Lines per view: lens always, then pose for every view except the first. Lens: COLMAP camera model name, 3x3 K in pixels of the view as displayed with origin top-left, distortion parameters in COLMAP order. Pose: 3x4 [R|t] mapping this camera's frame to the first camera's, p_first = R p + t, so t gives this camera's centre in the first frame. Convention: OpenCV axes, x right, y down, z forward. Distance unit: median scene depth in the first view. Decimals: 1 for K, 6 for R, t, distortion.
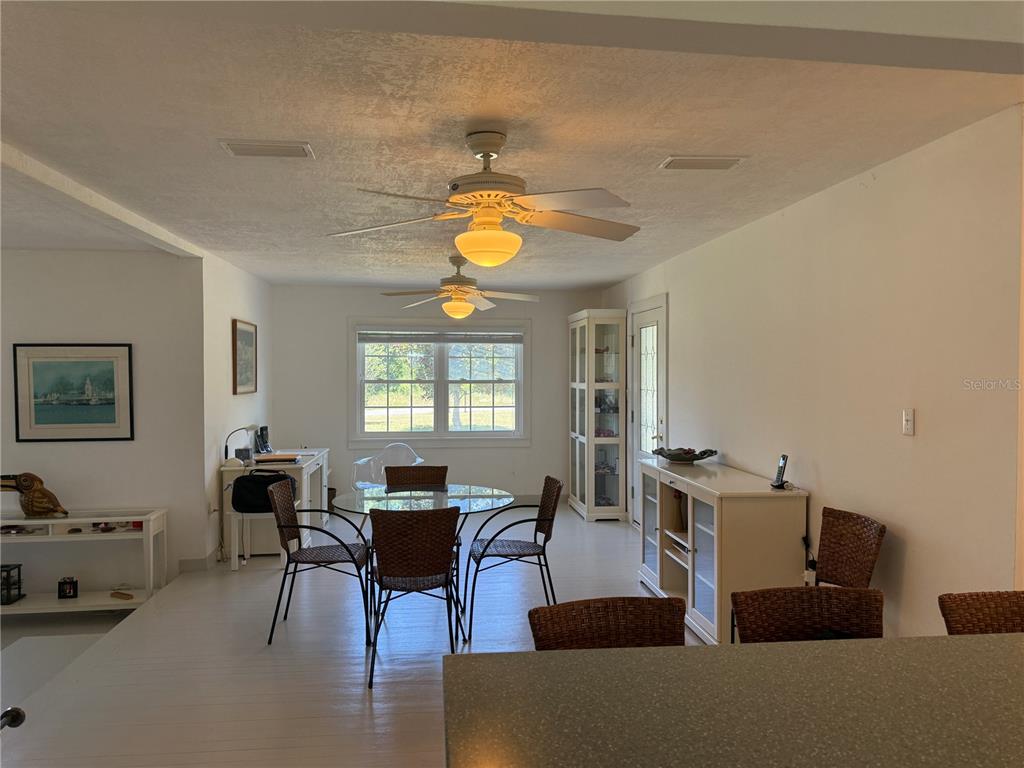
lens RADIAL K [[742.4, 0, 512.6], [0, 742.4, 389.0], [0, 0, 1]] dist [0.064692, -0.031278]
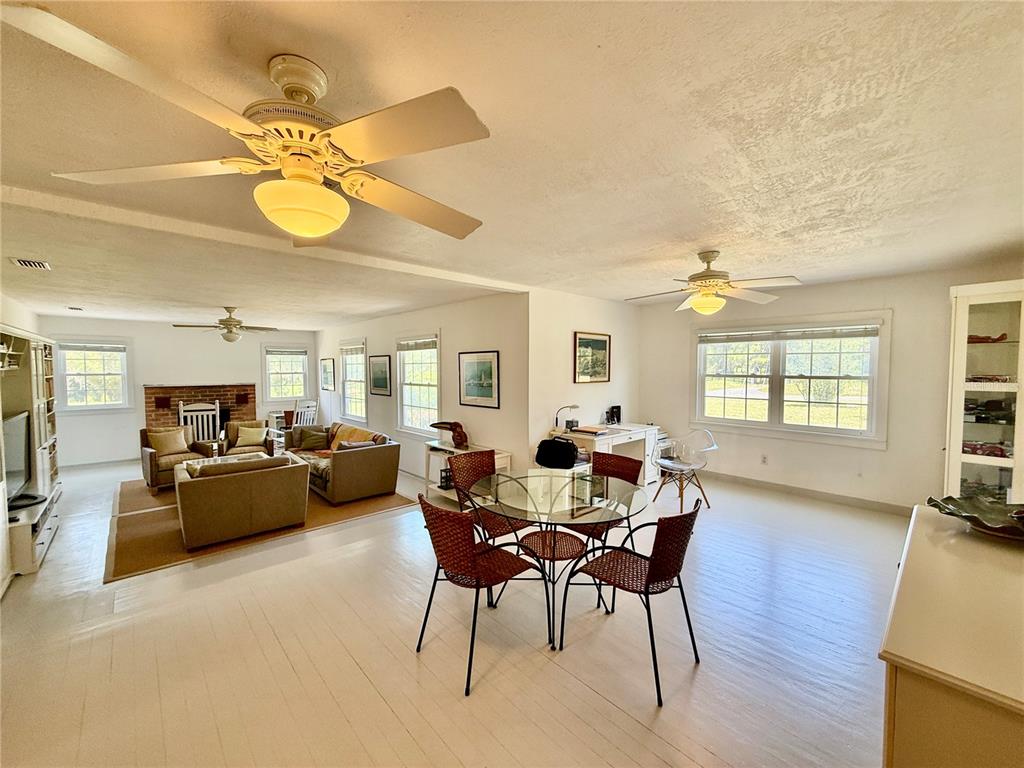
lens RADIAL K [[409.8, 0, 494.4], [0, 409.8, 385.4], [0, 0, 1]] dist [0.014305, 0.000049]
pose [[0.579860, 0.032868, -0.814053, 0.233023], [-0.020068, 0.999459, 0.026059, -0.006385], [0.814469, 0.001225, 0.580206, 0.462803]]
